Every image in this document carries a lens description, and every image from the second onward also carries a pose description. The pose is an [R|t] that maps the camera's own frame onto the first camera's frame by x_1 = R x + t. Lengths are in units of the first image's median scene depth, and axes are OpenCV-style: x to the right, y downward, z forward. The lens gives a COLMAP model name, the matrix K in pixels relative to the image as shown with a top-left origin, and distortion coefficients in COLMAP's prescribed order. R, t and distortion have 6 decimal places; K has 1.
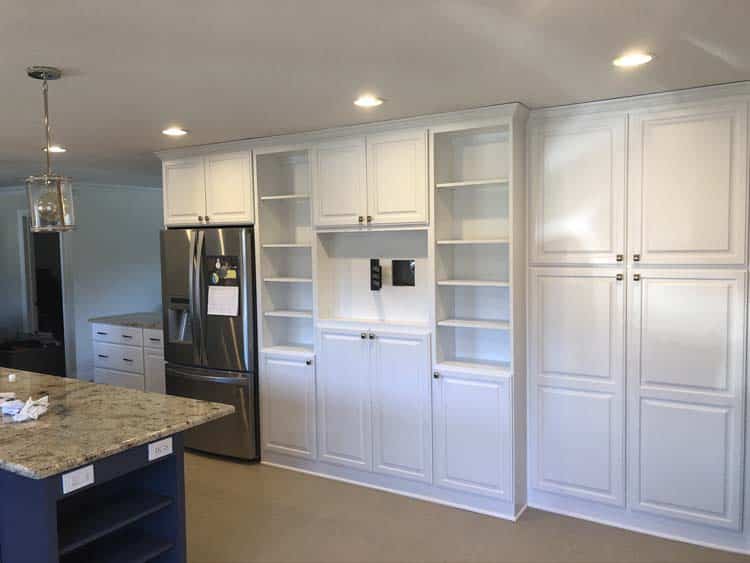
lens RADIAL K [[611.9, 0, 374.3], [0, 611.9, 279.8], [0, 0, 1]] dist [0.039967, -0.065353]
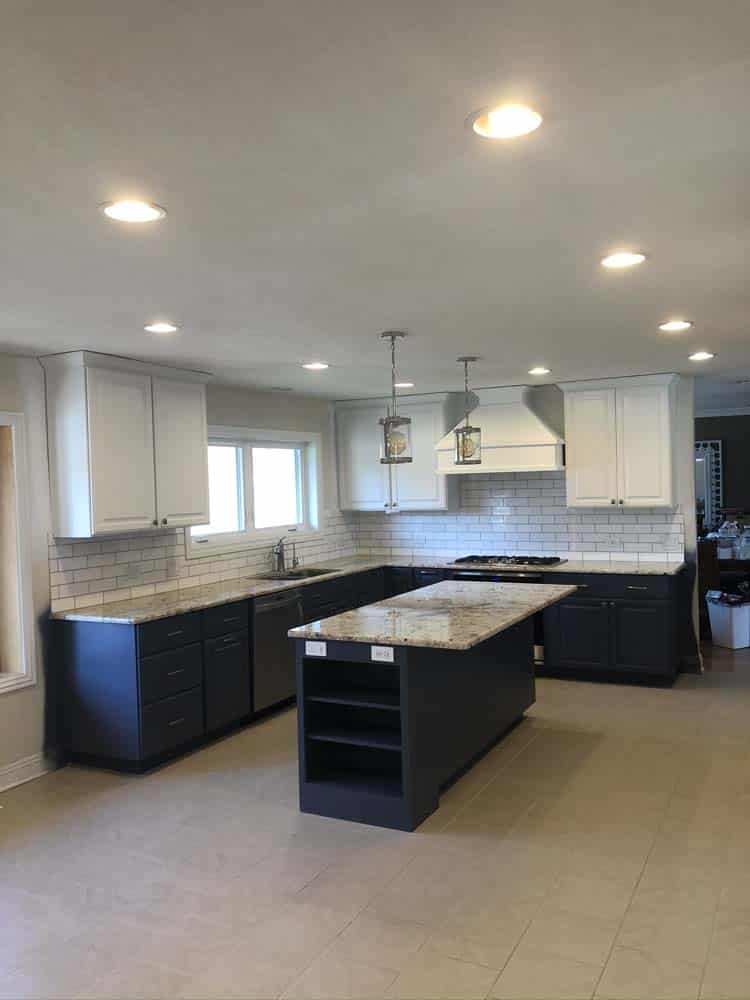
lens RADIAL K [[815.8, 0, 376.6], [0, 815.8, 501.2], [0, 0, 1]] dist [0.039967, -0.065353]
pose [[0.075333, 0.042928, -0.996234, 1.137343], [-0.035747, 0.998547, 0.040325, -0.065477], [0.996517, 0.032575, 0.076758, 0.867884]]
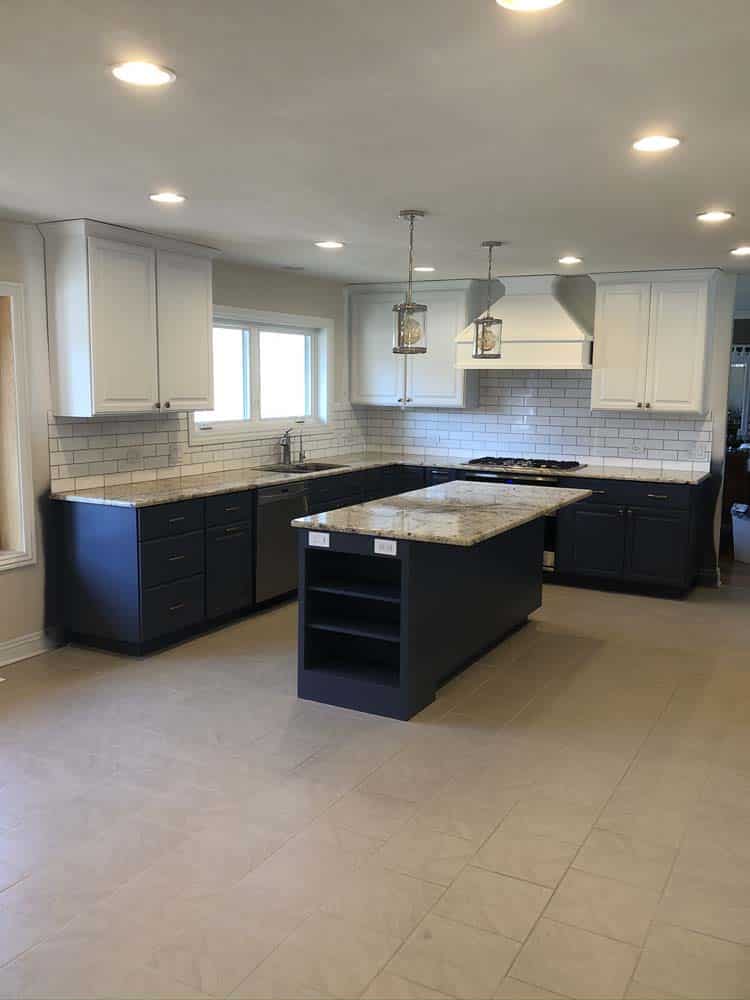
lens RADIAL K [[879.8, 0, 377.6], [0, 879.8, 504.8], [0, 0, 1]] dist [0.052766, -0.103608]
pose [[0.055165, 0.165735, -0.984626, 1.221094], [-0.077452, 0.983867, 0.161268, -0.058661], [0.995469, 0.067365, 0.067112, 0.875898]]
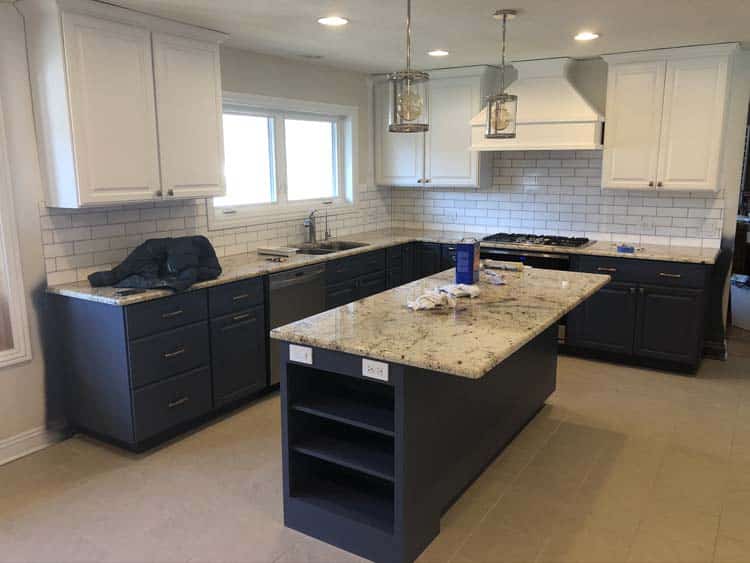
lens RADIAL K [[611.9, 0, 376.6], [0, 611.9, 277.4], [0, 0, 1]] dist [0.039967, -0.065353]
pose [[-0.016182, 0.209274, -0.977723, 0.518913], [-0.059439, 0.975920, 0.209872, -0.051832], [0.998101, 0.061511, -0.003353, 1.000175]]
